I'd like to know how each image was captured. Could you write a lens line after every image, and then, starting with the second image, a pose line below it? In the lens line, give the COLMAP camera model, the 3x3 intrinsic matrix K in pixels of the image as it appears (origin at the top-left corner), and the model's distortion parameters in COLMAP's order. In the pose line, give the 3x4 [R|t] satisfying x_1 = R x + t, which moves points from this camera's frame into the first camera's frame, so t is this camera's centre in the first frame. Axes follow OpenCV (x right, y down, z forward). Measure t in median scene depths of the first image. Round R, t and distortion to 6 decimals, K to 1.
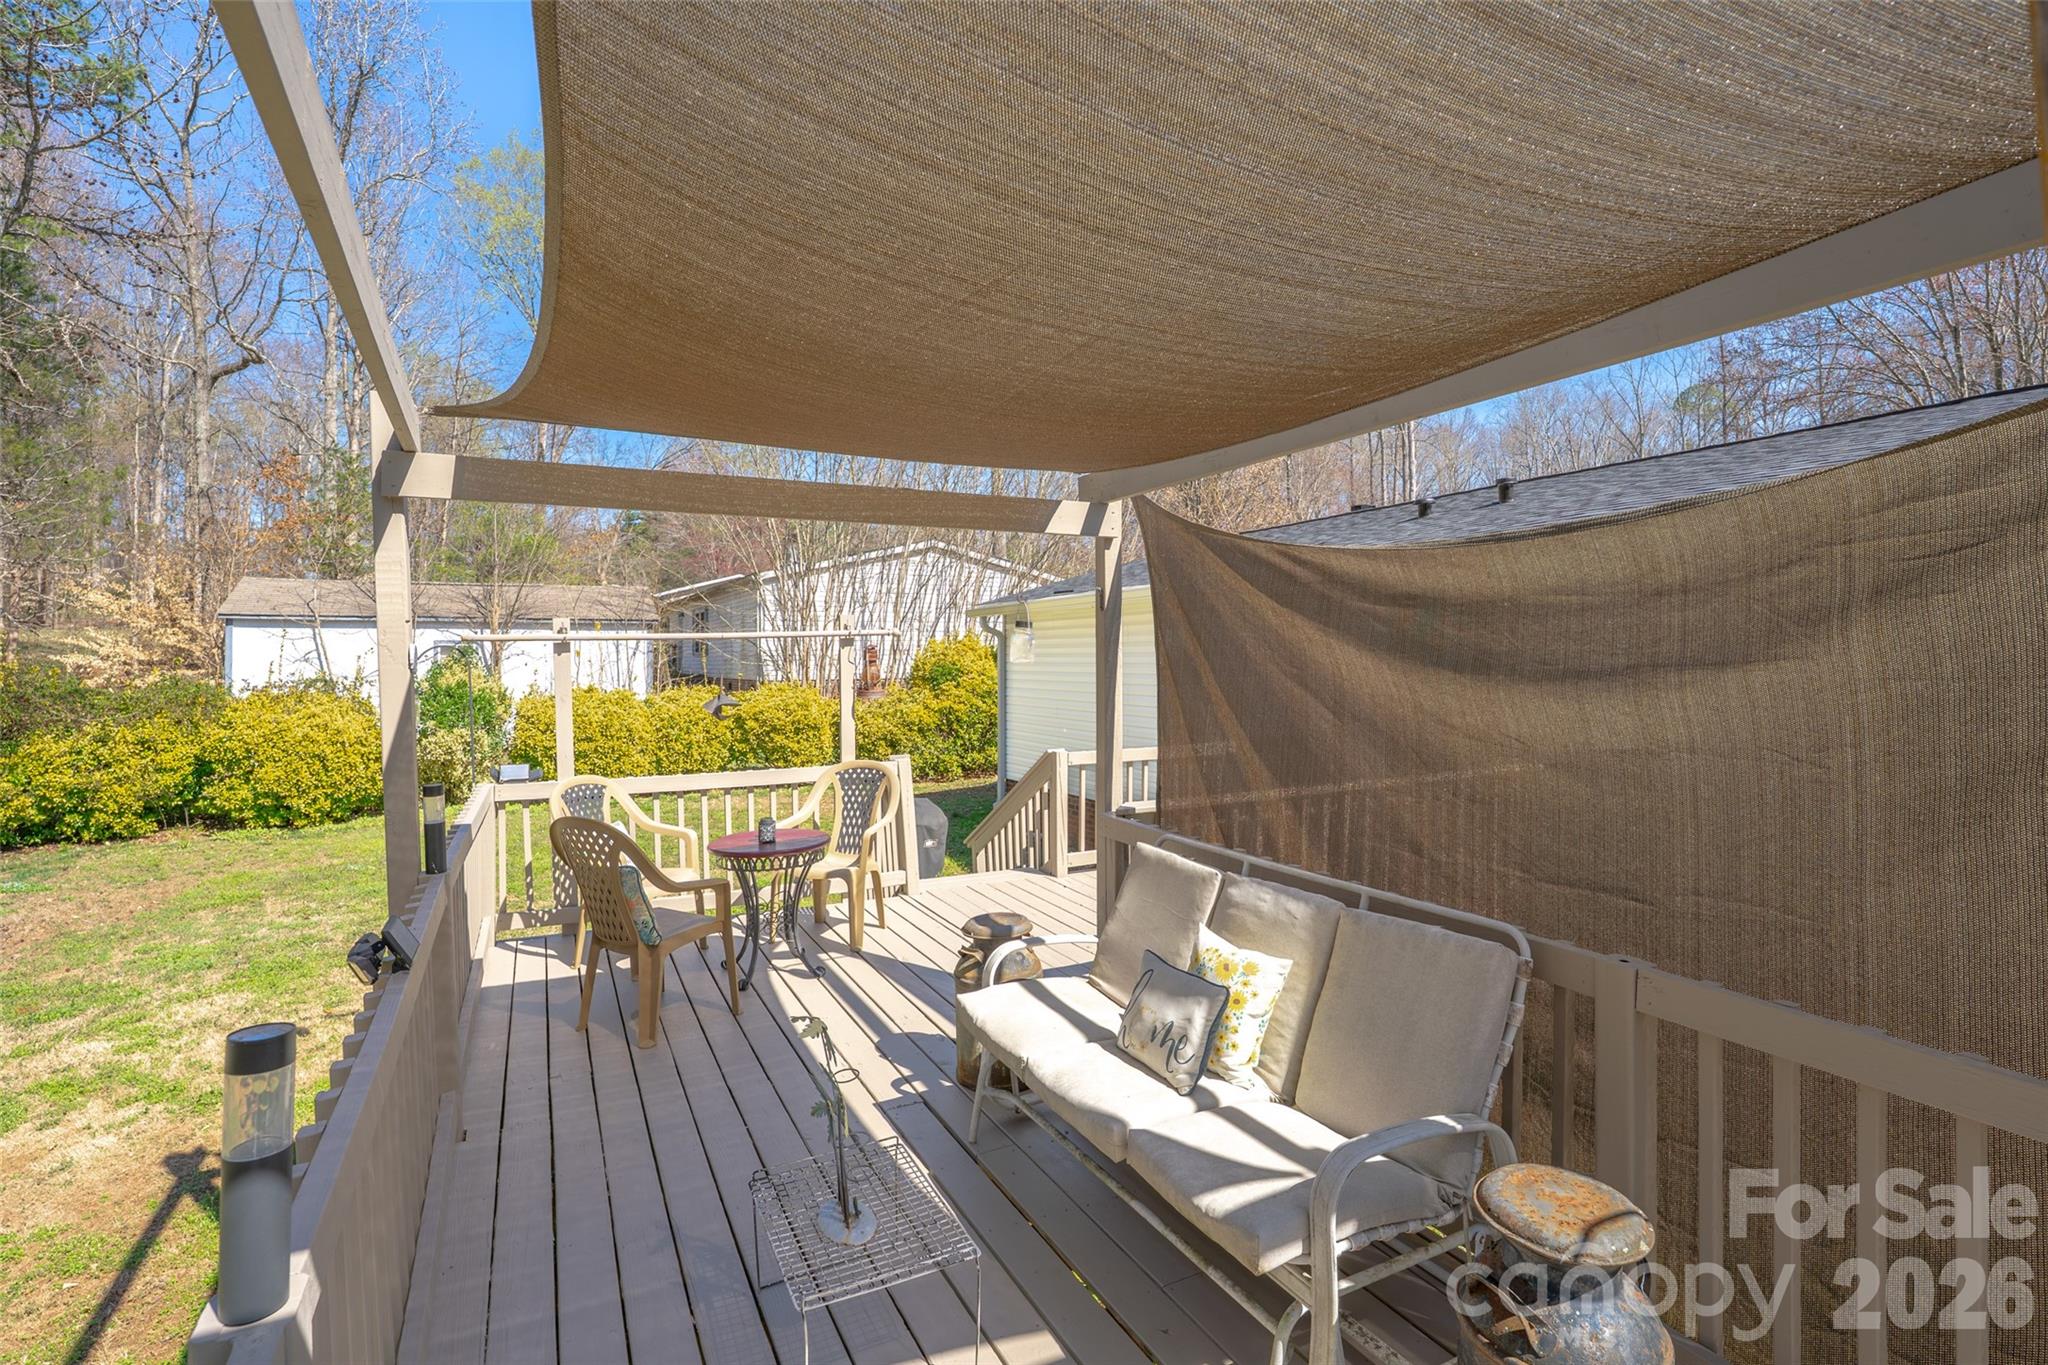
lens RADIAL K [[952.6, 0, 1025.0], [0, 952.6, 678.3], [0, 0, 1]] dist [-0.012966, -0.000092]
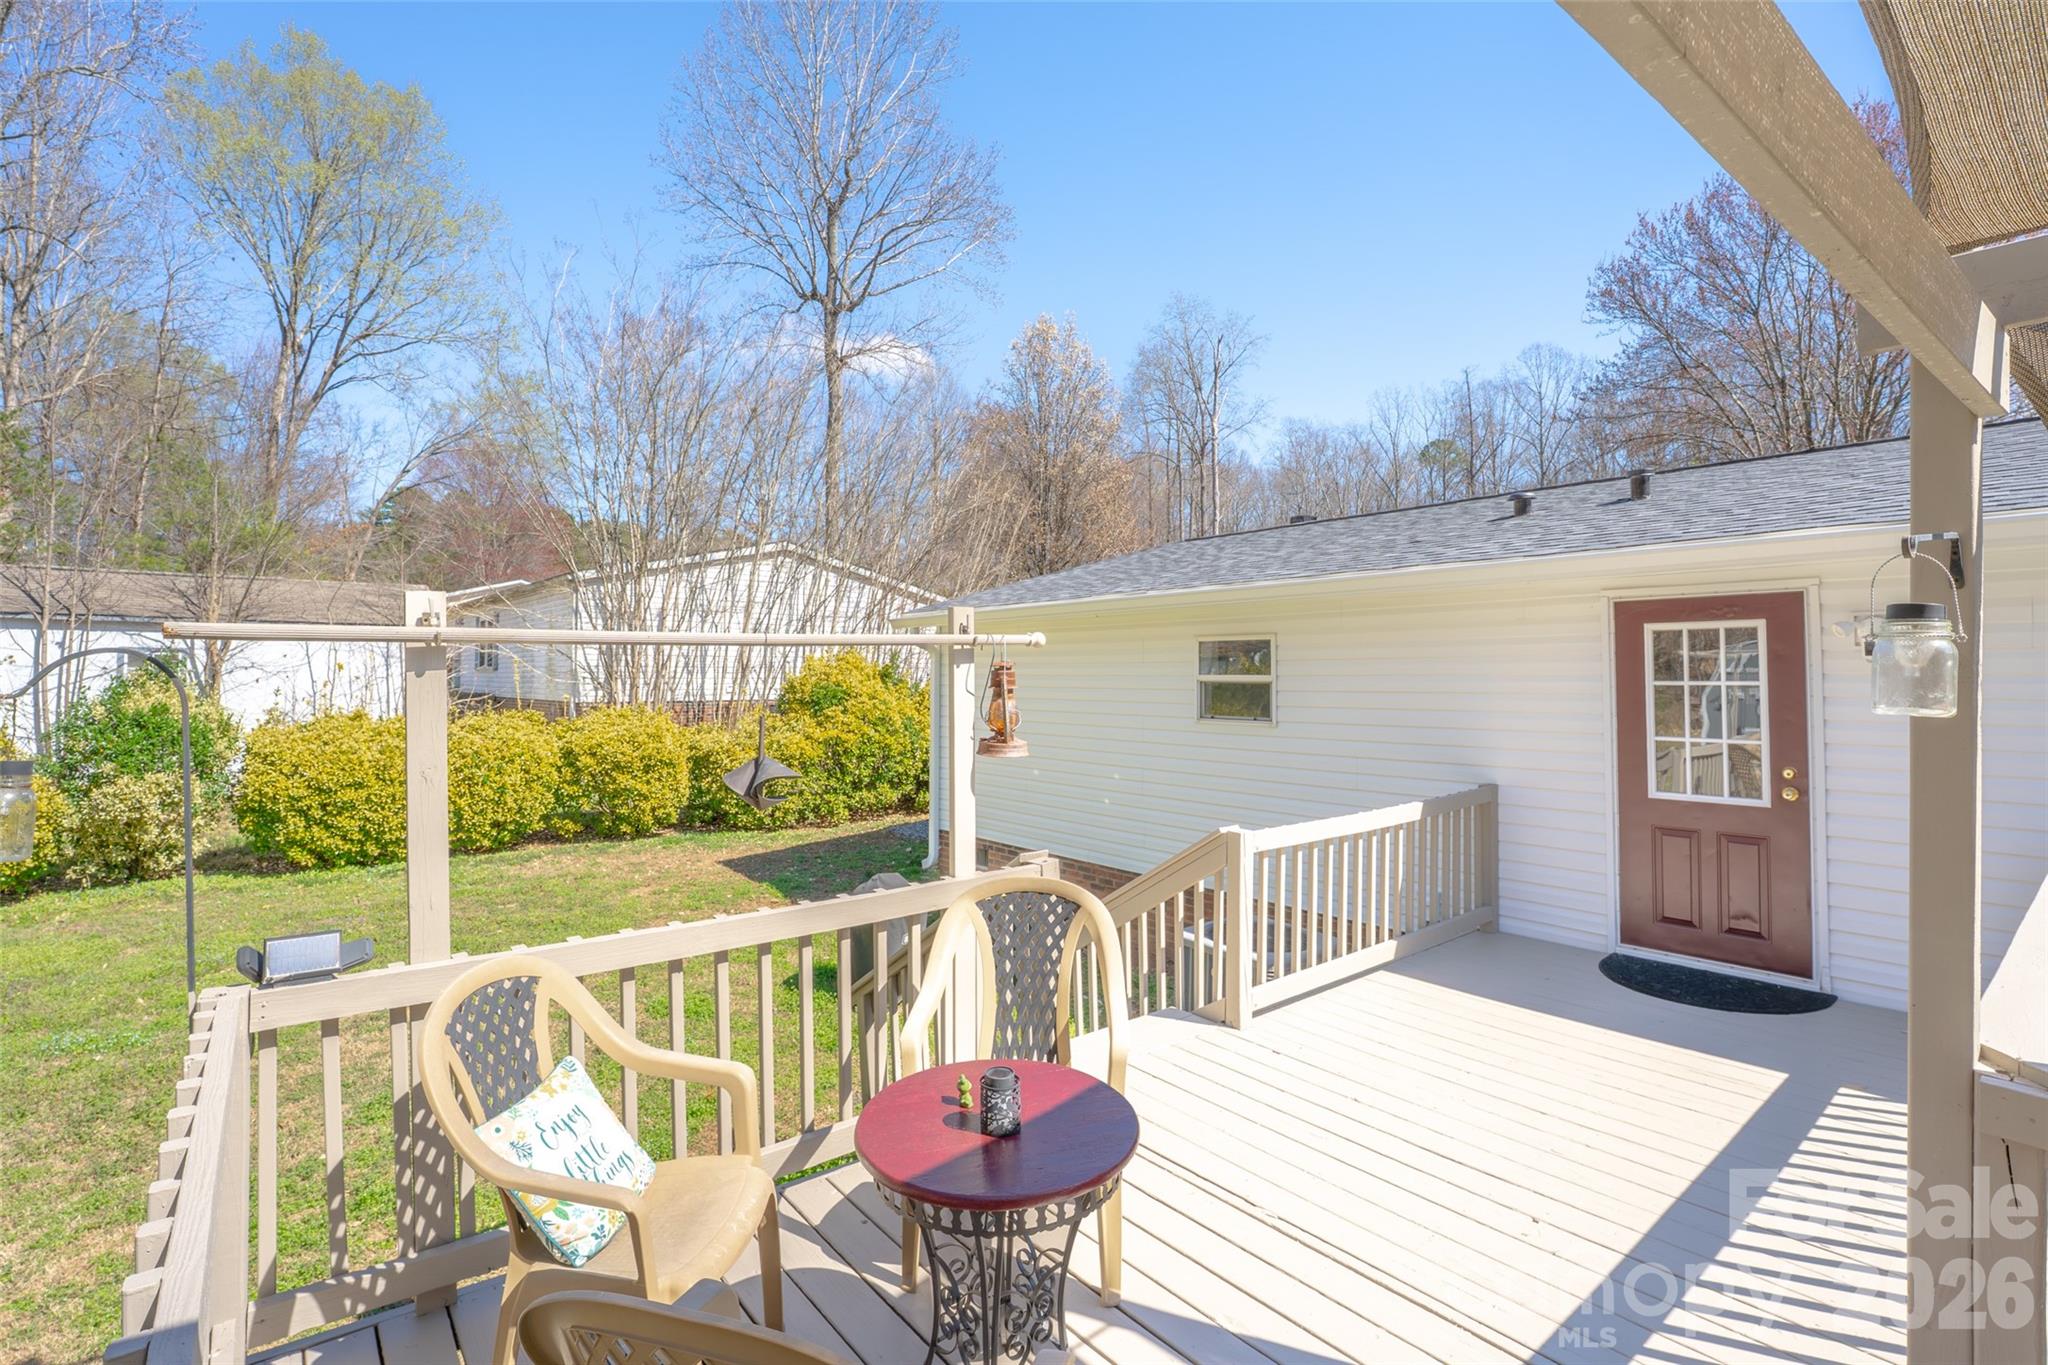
lens RADIAL K [[952.6, 0, 1020.3], [0, 952.6, 679.4], [0, 0, 1]] dist [-0.012966, -0.000092]
pose [[0.979174, 0.009536, 0.202799, -0.096695], [-0.005626, 0.999787, -0.019847, -0.004885], [-0.202945, 0.018292, 0.979019, 0.161830]]
